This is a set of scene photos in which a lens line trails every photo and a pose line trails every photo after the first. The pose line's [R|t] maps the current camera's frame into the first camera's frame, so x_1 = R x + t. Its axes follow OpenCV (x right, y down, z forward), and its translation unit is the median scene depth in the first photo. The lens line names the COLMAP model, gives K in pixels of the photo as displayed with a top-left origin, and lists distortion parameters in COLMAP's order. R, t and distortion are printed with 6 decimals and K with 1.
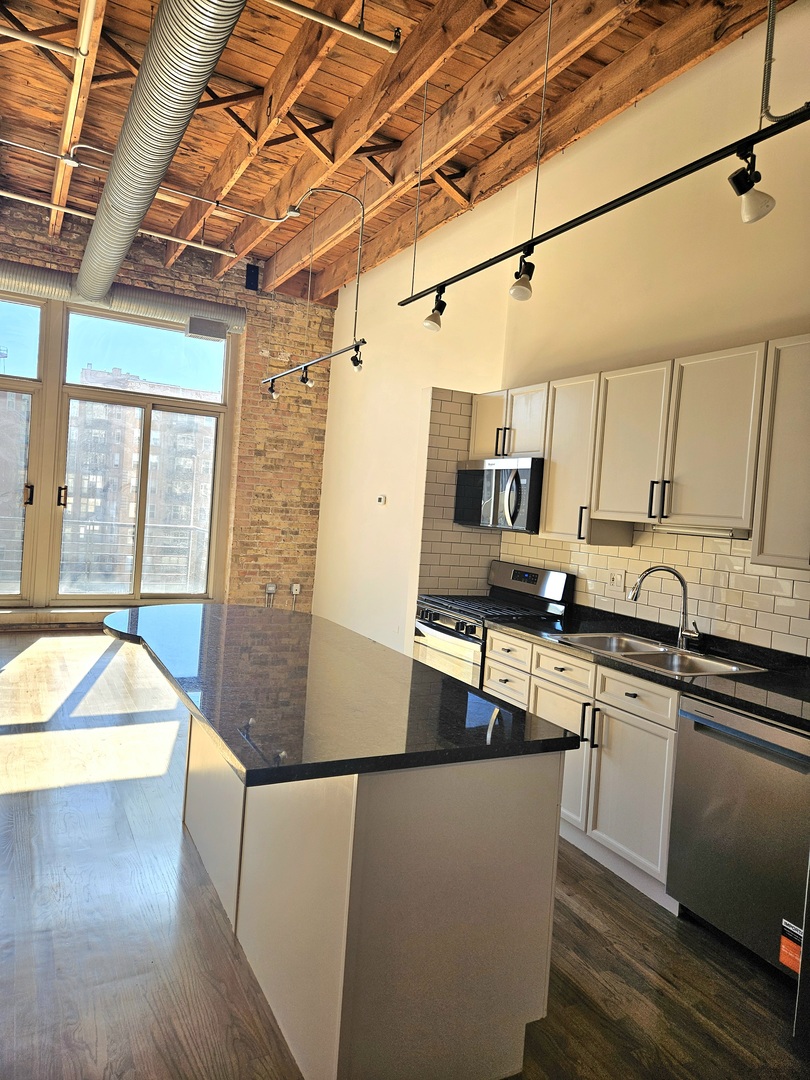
lens RADIAL K [[718.9, 0, 391.8], [0, 718.9, 523.9], [0, 0, 1]] dist [0.066486, -0.049608]
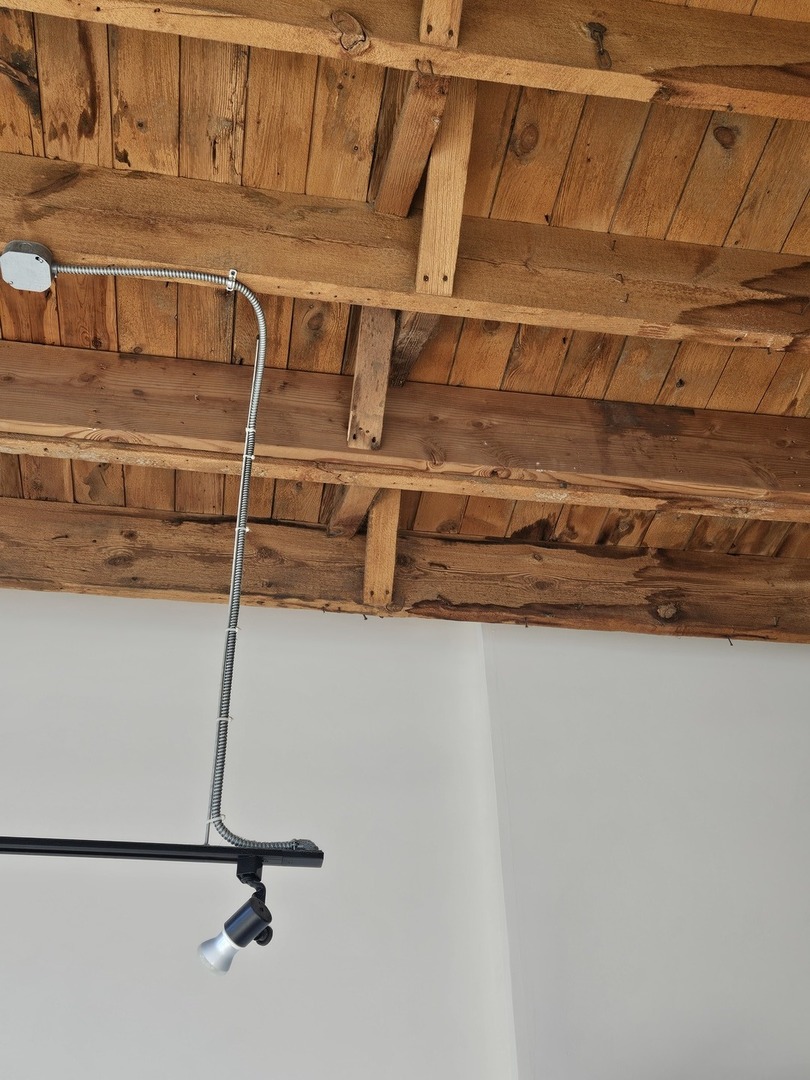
lens RADIAL K [[1151.7, 0, 405.0], [0, 1151.7, 540.0], [0, 0, 1]] dist [0.061738, -0.023355]
pose [[0.312492, 0.554139, 0.771543, -0.382098], [0.064543, 0.797956, -0.599250, -0.104671], [-0.947725, 0.237059, 0.213589, 0.866989]]
